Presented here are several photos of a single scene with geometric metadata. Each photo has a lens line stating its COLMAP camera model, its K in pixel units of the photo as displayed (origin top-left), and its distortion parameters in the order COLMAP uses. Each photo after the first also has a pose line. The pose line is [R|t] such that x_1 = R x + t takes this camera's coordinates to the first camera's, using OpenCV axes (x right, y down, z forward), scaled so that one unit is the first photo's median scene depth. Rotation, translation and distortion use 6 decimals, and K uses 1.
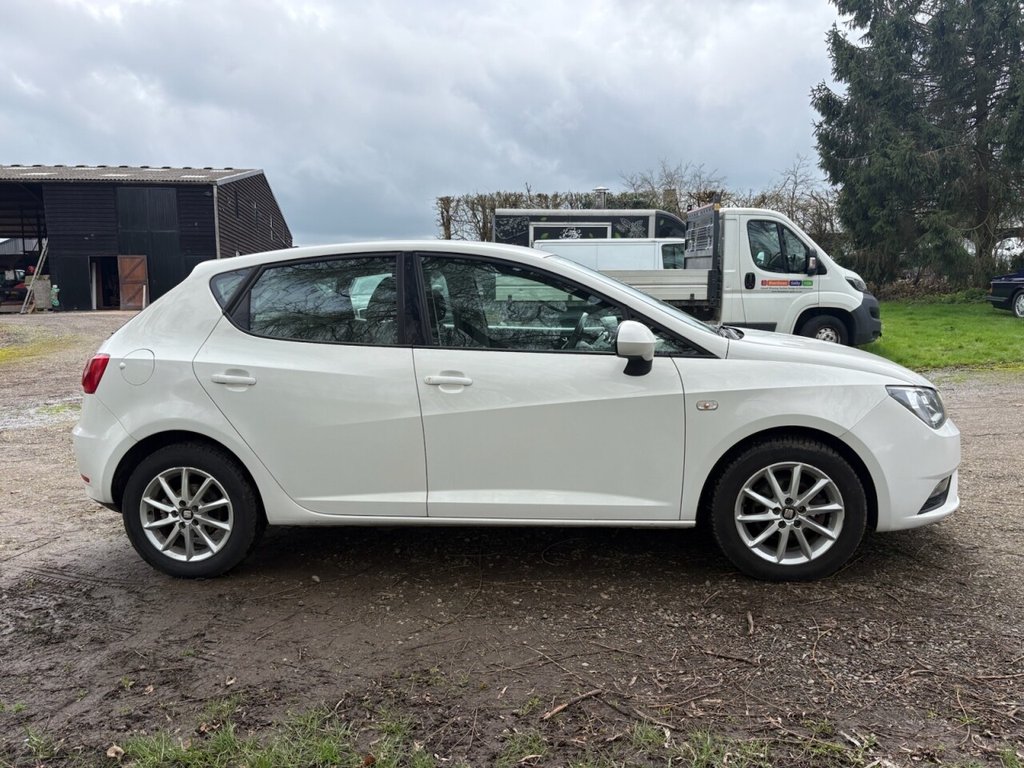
lens RADIAL K [[750.7, 0, 509.2], [0, 750.7, 386.2], [0, 0, 1]] dist [0.035649, -0.027718]
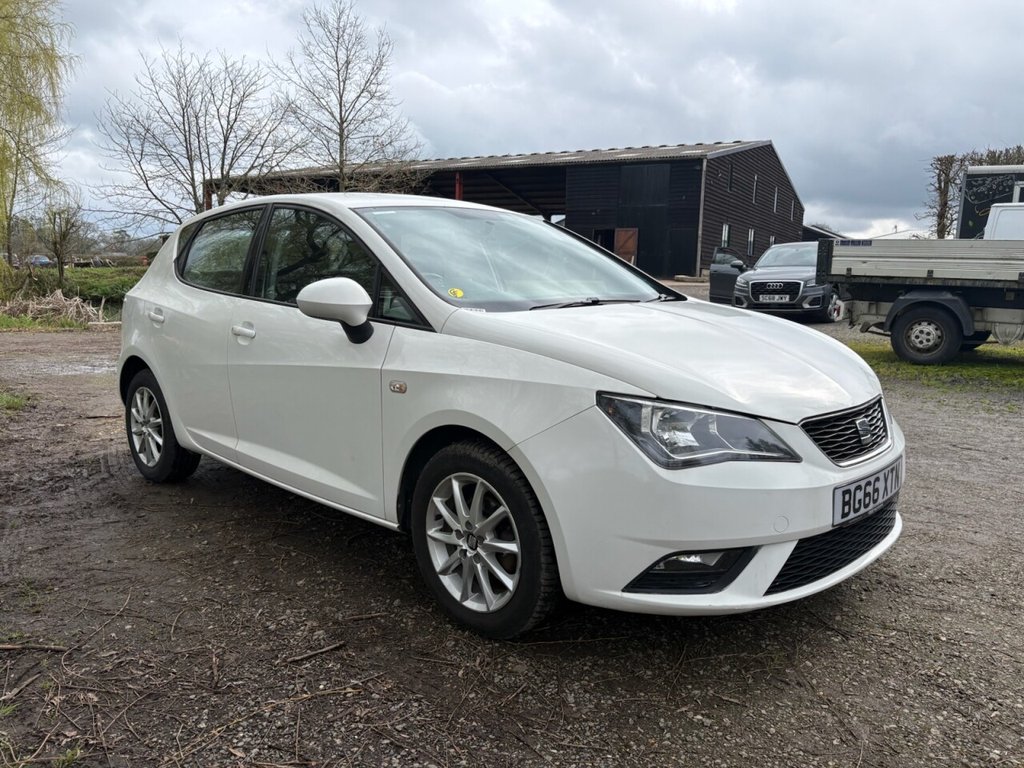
lens RADIAL K [[750.7, 0, 513.0], [0, 750.7, 377.0], [0, 0, 1]] dist [0.035649, -0.027718]
pose [[0.795295, 0.118036, -0.594620, 0.788093], [-0.104619, 0.992868, 0.057164, -0.041328], [0.597127, 0.016747, 0.801972, 0.391675]]
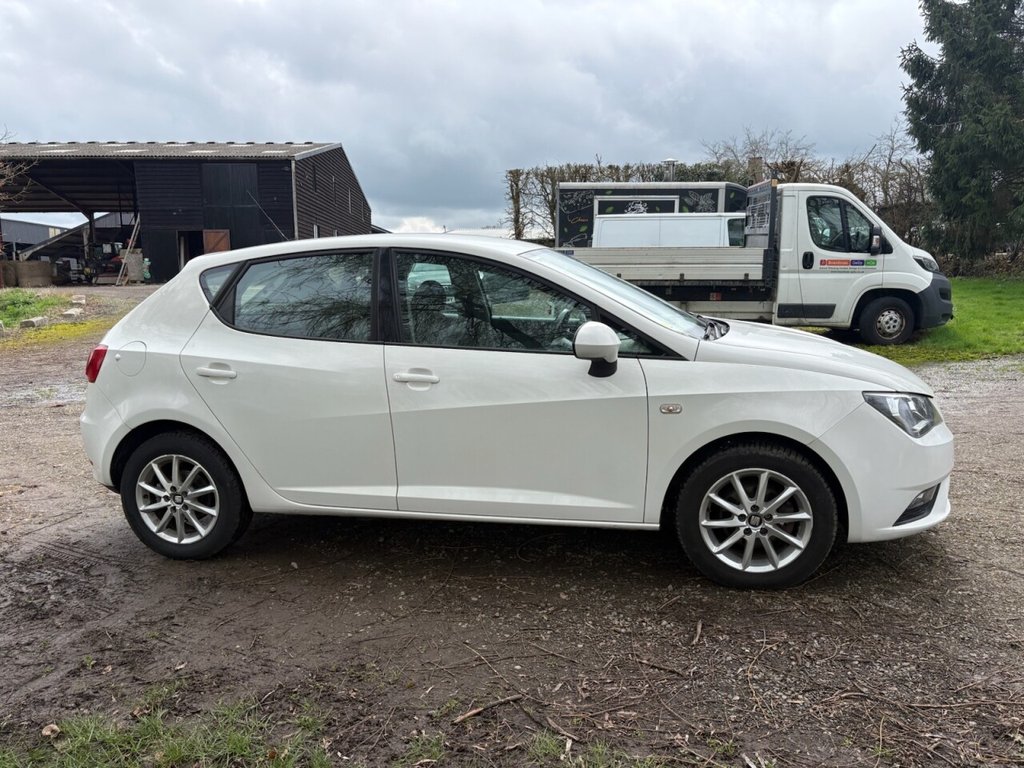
lens RADIAL K [[750.7, 0, 510.4], [0, 750.7, 390.0], [0, 0, 1]] dist [0.035649, -0.027718]
pose [[0.995064, 0.018089, -0.097569, 0.139587], [-0.014071, 0.999030, 0.041719, -0.034268], [0.098229, -0.040141, 0.994354, 0.006174]]
